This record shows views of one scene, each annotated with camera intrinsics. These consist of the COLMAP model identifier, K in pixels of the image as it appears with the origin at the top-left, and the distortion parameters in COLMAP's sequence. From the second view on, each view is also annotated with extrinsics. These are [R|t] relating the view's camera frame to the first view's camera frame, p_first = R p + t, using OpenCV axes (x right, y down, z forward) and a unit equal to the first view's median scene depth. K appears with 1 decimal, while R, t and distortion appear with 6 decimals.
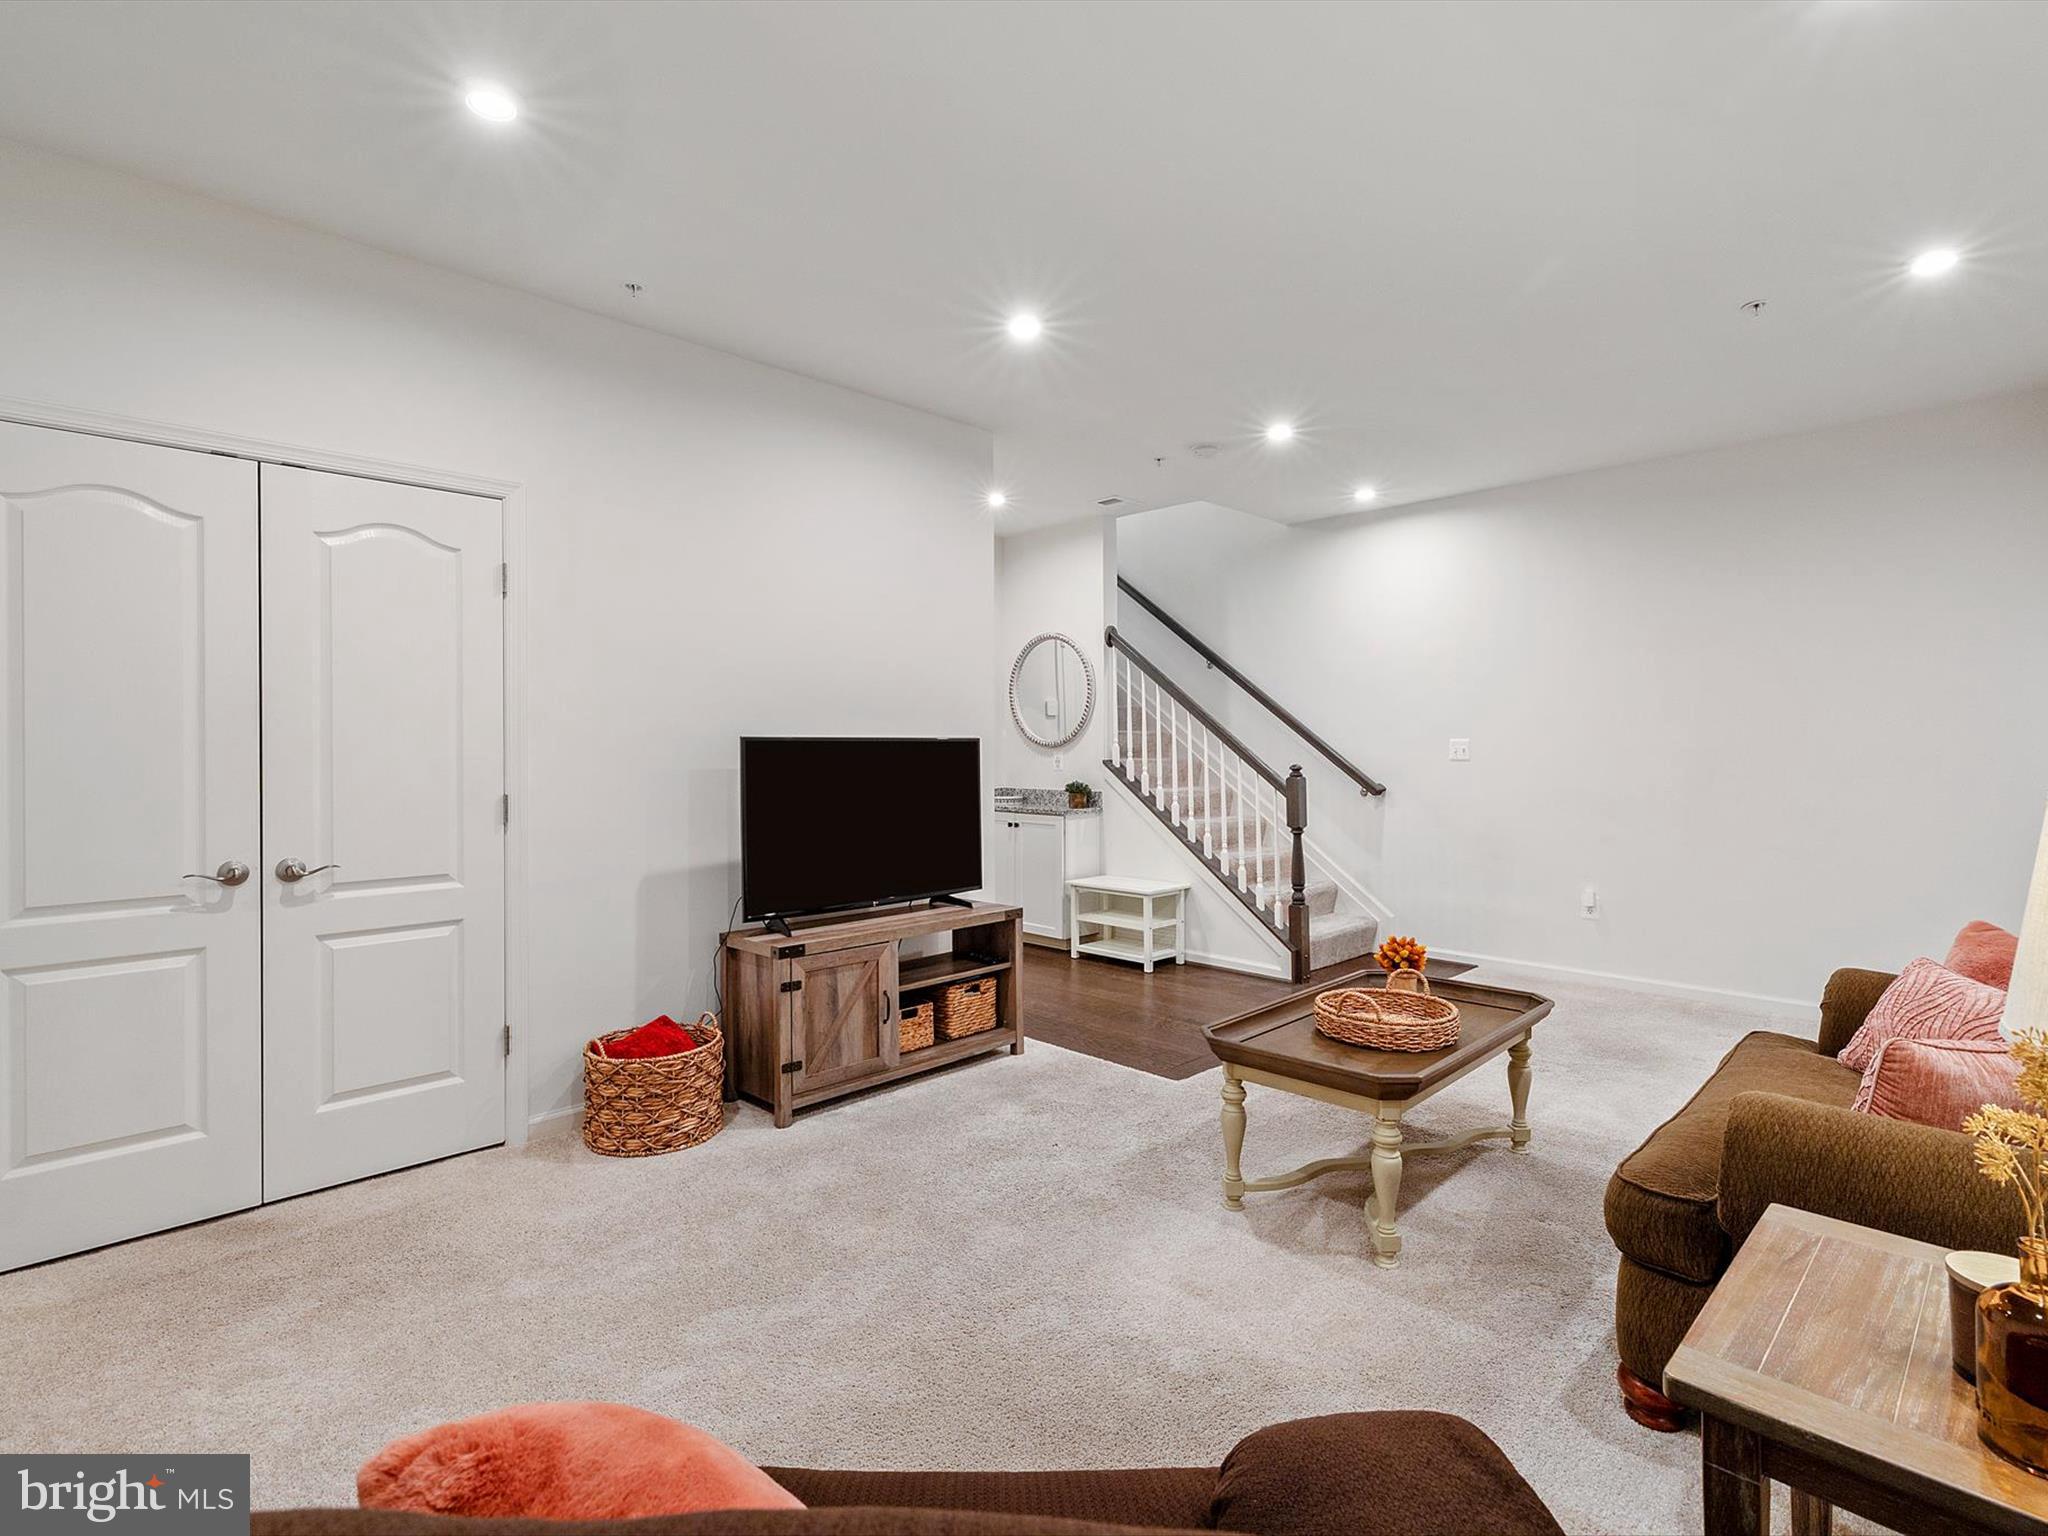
lens RADIAL K [[1007.6, 0, 1024.0], [0, 1007.6, 768.0], [0, 0, 1]] dist [0.000530, 0.000393]
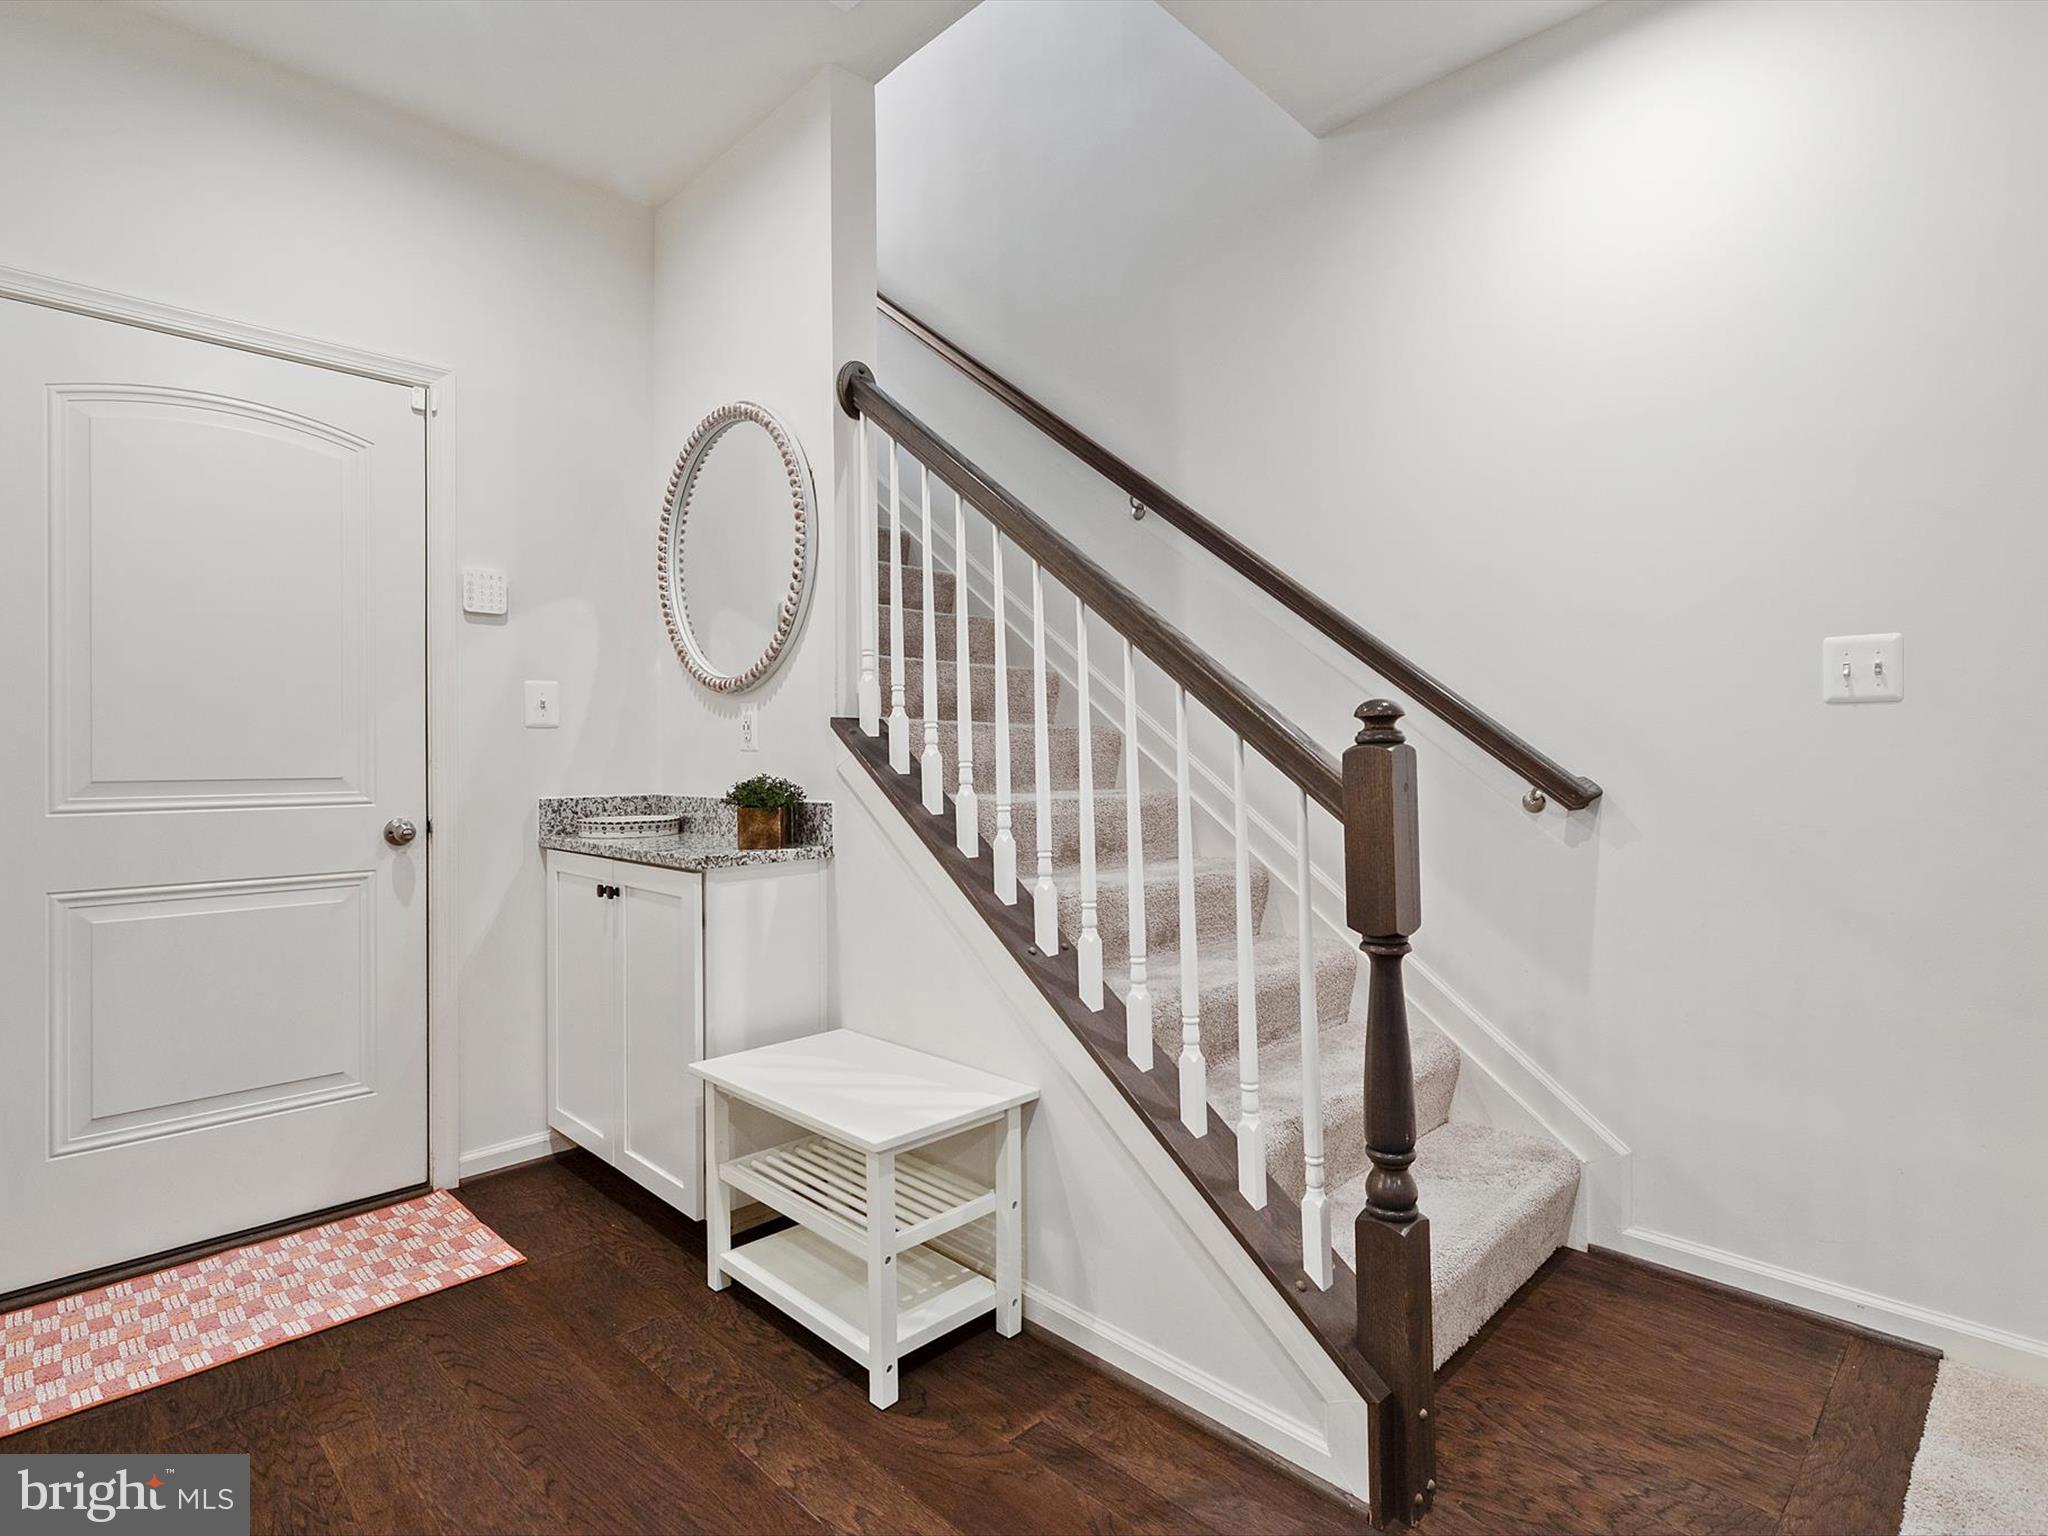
lens RADIAL K [[1019.7, 0, 1051.5], [0, 1019.7, 776.4], [0, 0, 1]] dist [-0.002989, -0.000029]
pose [[0.999686, -0.004772, 0.024589, 0.153803], [0.004820, 0.999987, -0.001881, 0.015114], [-0.024580, 0.001999, 0.999696, 0.640303]]
